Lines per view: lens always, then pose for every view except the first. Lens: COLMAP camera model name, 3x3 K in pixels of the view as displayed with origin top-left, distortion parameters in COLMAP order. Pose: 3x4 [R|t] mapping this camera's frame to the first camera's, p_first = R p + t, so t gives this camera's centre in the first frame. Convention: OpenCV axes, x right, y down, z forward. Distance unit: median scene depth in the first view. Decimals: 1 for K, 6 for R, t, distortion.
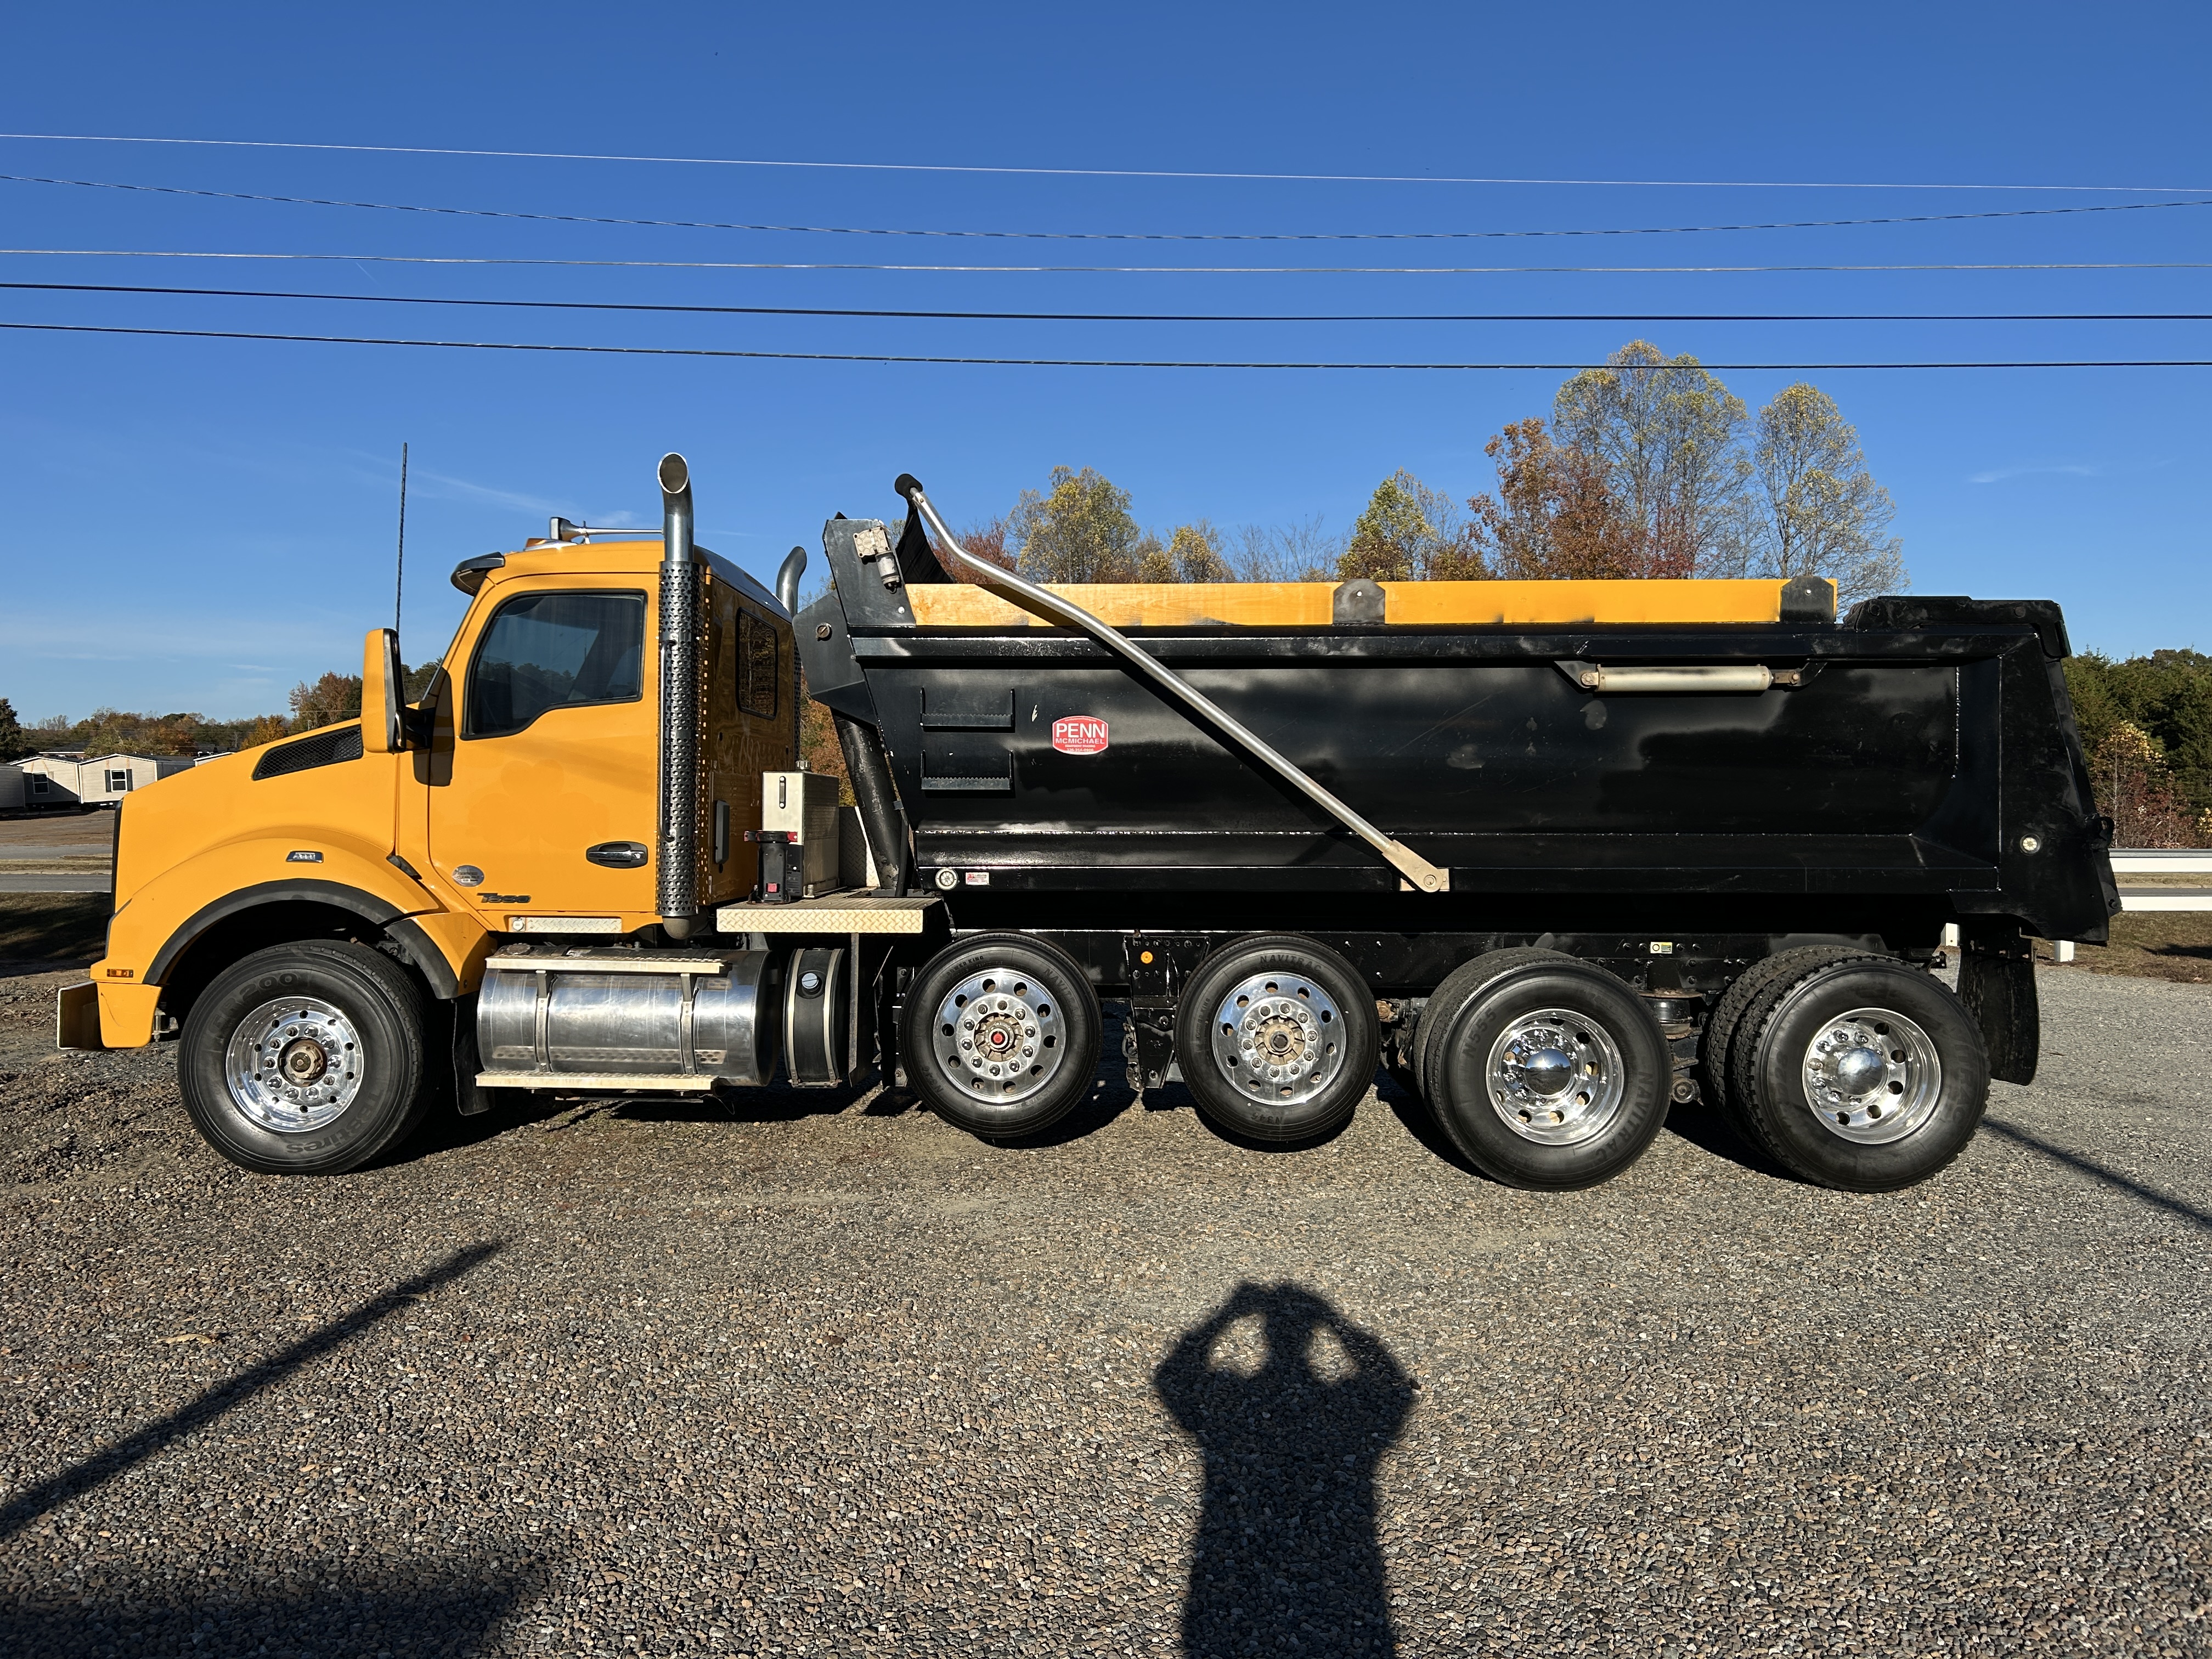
lens RADIAL K [[1688.0, 0, 1036.7], [0, 1688.0, 772.1], [0, 0, 1]] dist [0.029267, -0.042481]
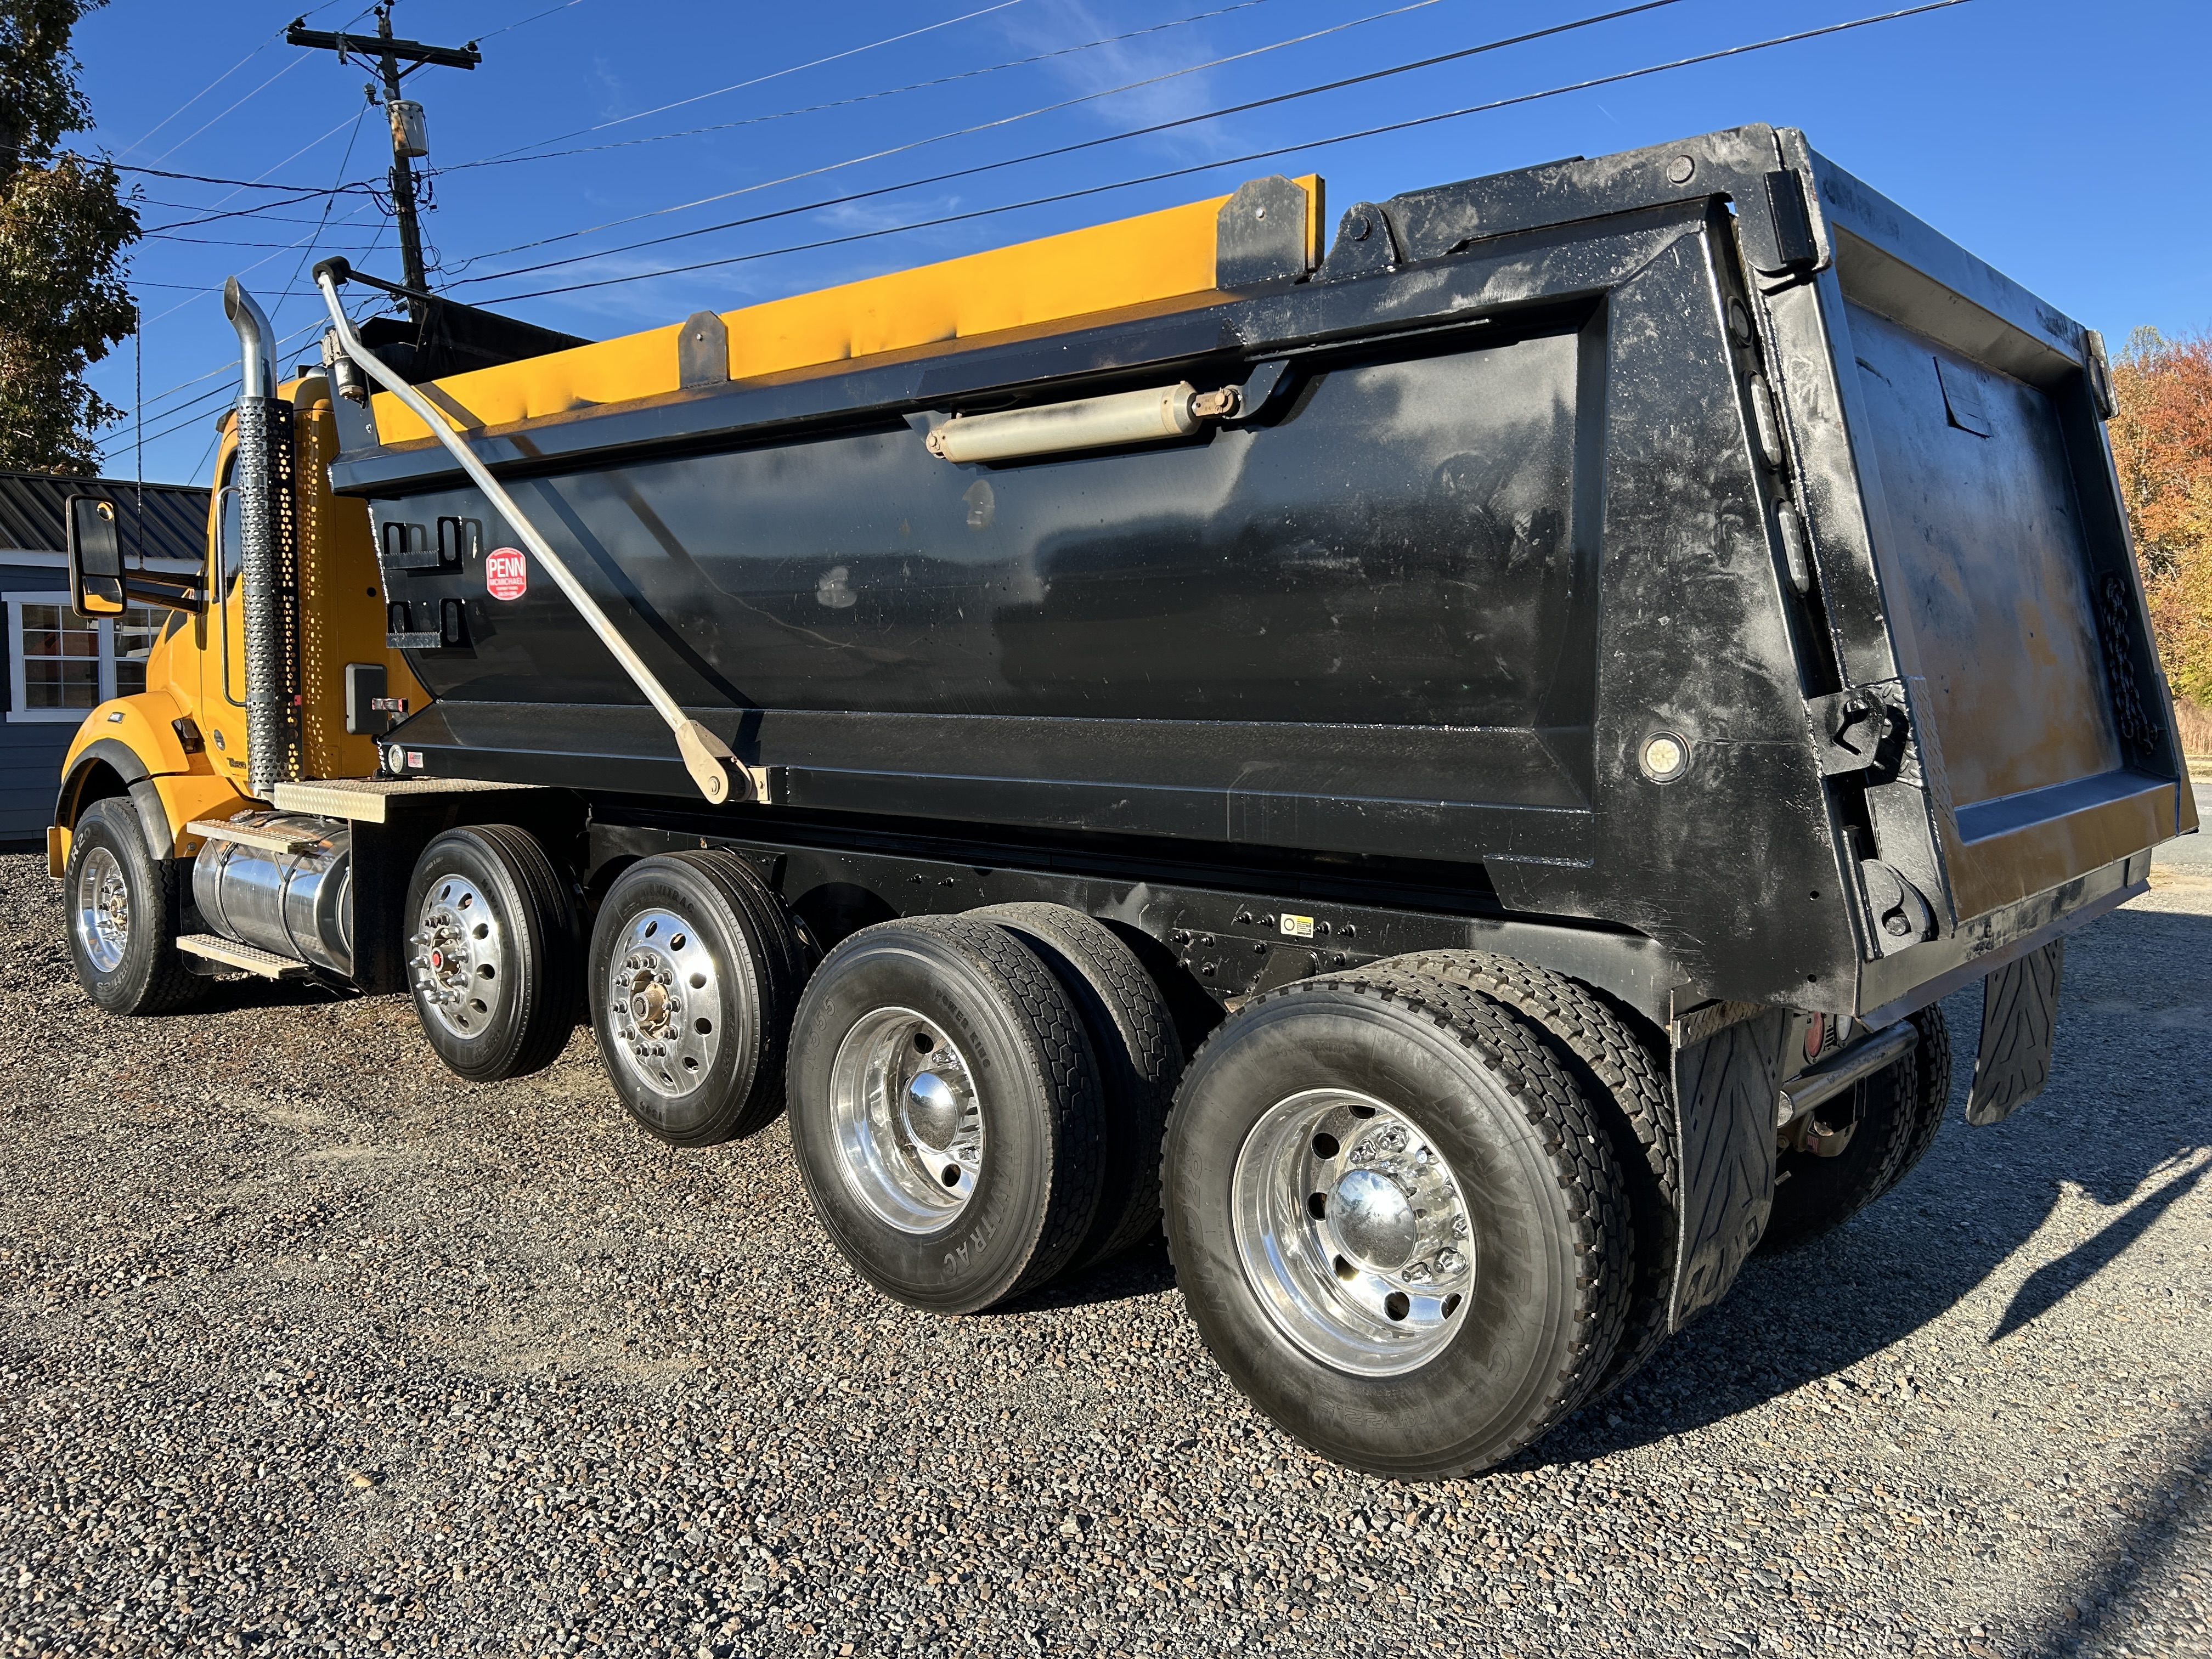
lens RADIAL K [[1688.0, 0, 1116.5], [0, 1688.0, 816.5], [0, 0, 1]] dist [0.029267, -0.042481]
pose [[0.760691, 0.054597, -0.646814, 0.741230], [0.009508, 0.995412, 0.095204, 0.016722], [0.649044, -0.078571, 0.756682, 0.599892]]
